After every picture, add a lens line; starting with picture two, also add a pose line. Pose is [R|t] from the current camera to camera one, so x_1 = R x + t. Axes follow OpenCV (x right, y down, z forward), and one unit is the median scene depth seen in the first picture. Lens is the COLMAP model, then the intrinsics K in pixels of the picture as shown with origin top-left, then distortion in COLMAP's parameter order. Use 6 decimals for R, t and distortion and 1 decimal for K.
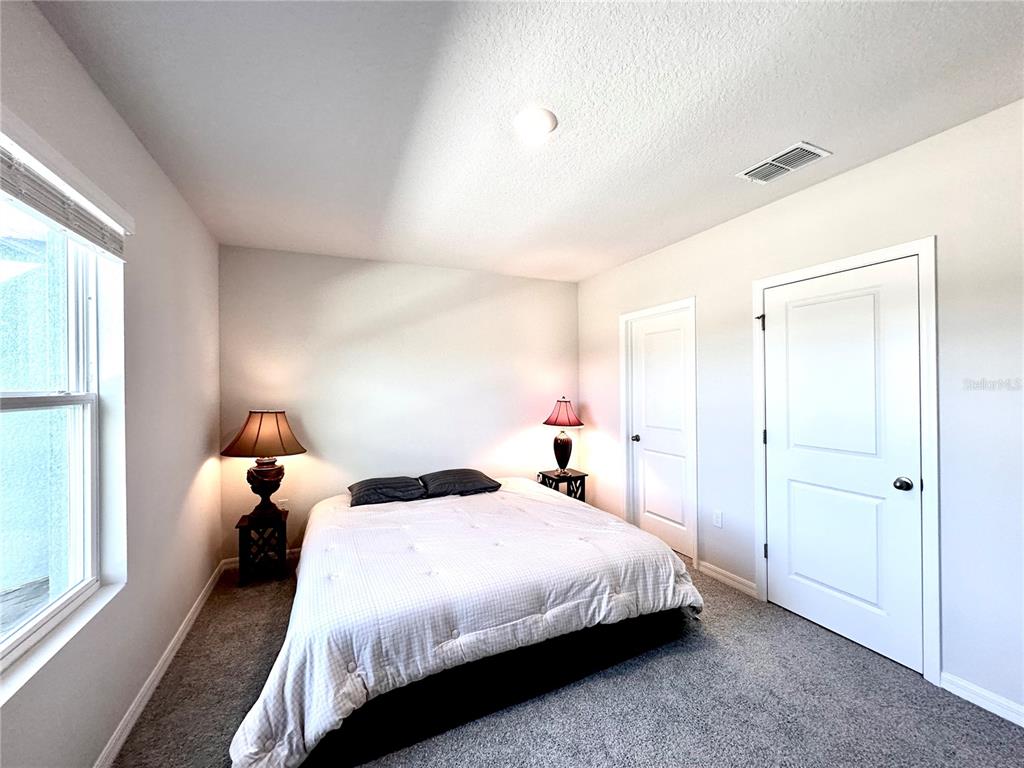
lens RADIAL K [[411.5, 0, 512.0], [0, 411.5, 384.0], [0, 0, 1]] dist [-0.000654, -0.000055]
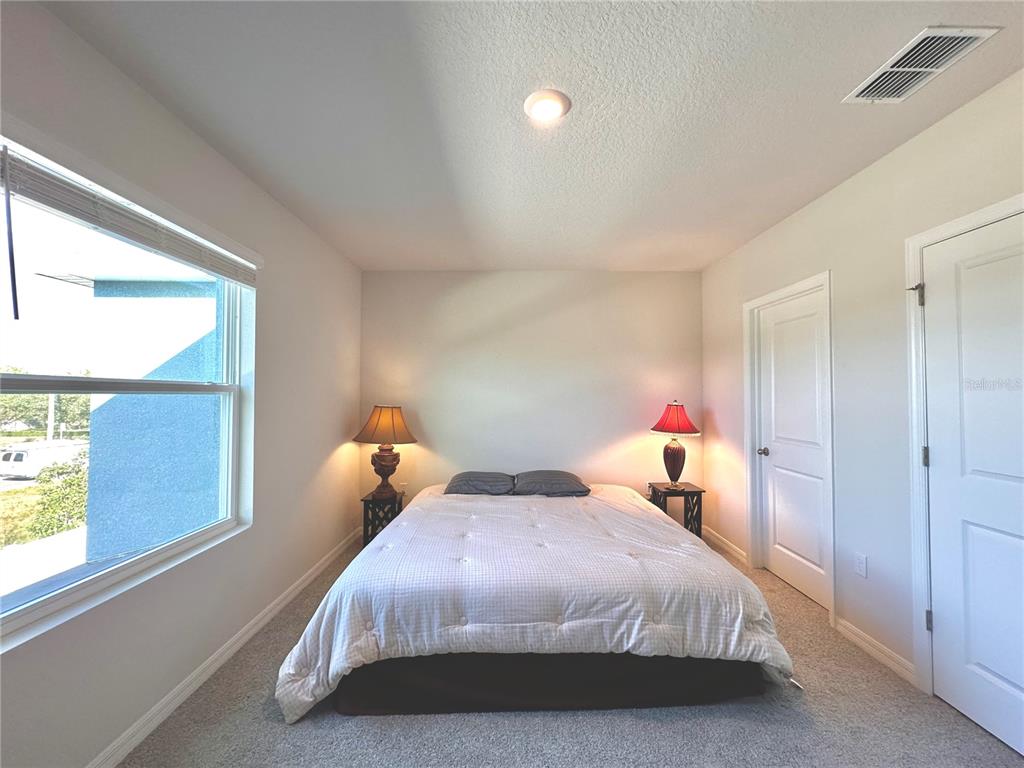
lens RADIAL K [[411.5, 0, 512.0], [0, 411.5, 384.0], [0, 0, 1]] dist [-0.000654, -0.000055]
pose [[0.912778, 0.000938, -0.408456, 0.316719], [-0.008784, 0.999811, -0.017332, 0.028340], [0.408363, 0.019408, 0.912613, 0.083890]]
